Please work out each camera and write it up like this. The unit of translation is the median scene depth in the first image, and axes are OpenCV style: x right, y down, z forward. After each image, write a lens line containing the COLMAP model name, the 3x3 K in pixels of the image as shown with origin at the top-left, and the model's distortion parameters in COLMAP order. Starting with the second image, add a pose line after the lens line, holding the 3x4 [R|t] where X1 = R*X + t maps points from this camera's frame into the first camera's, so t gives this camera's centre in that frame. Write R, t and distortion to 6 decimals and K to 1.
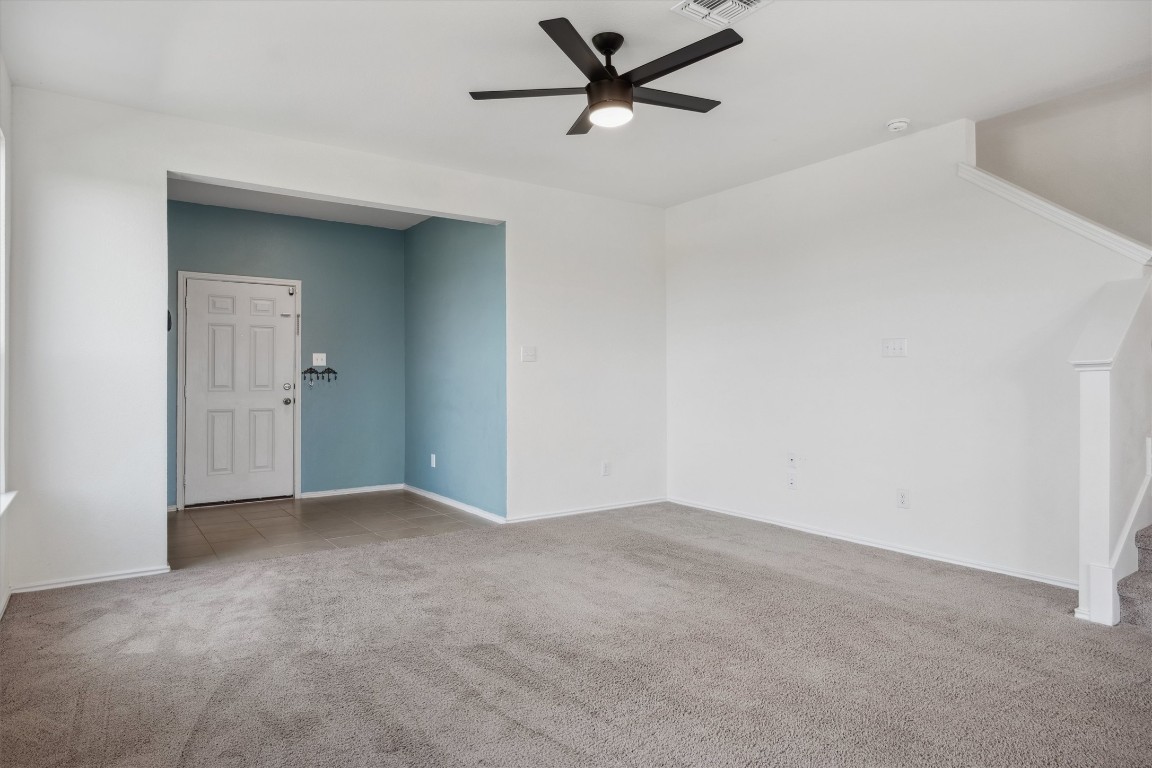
lens RADIAL K [[676.9, 0, 569.7], [0, 676.9, 359.5], [0, 0, 1]] dist [0.004025, 0.000184]
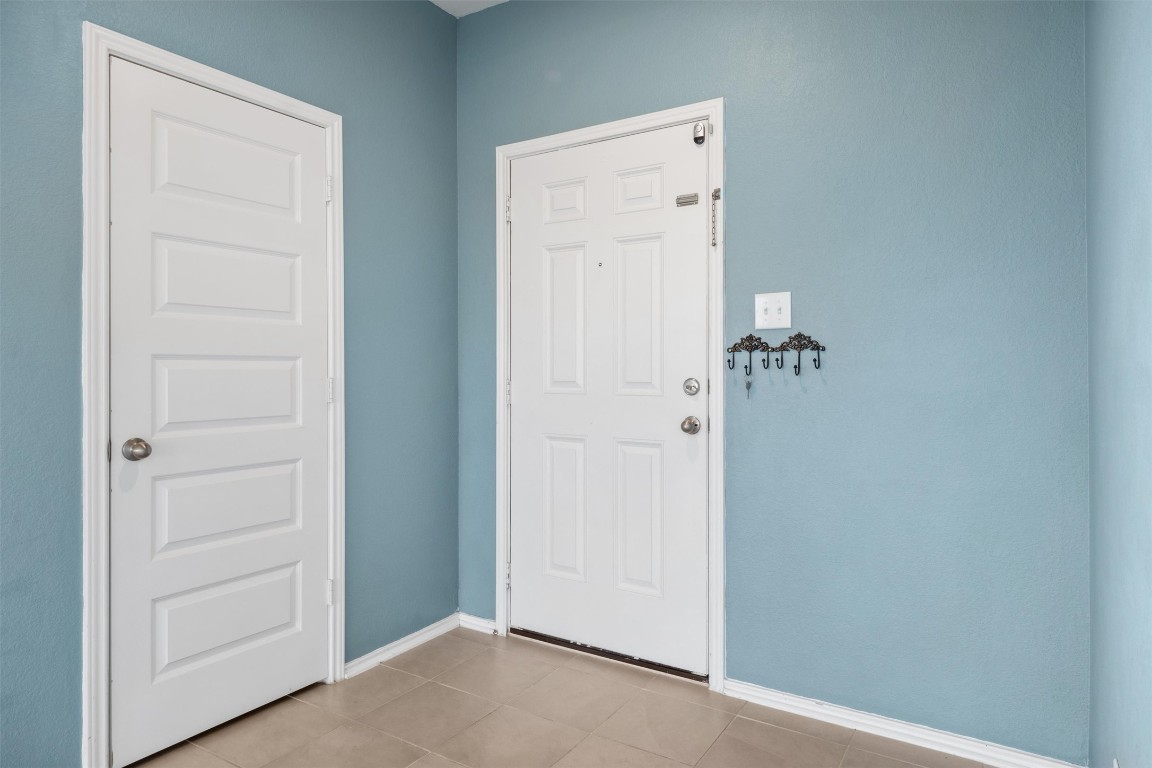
lens RADIAL K [[715.1, 0, 575.7], [0, 715.1, 370.8], [0, 0, 1]] dist [-0.001681, -0.000662]
pose [[0.392431, 0.003057, -0.919776, -0.073116], [0.029775, 0.999428, 0.016026, 0.022423], [0.919299, -0.033676, 0.392116, 0.775224]]
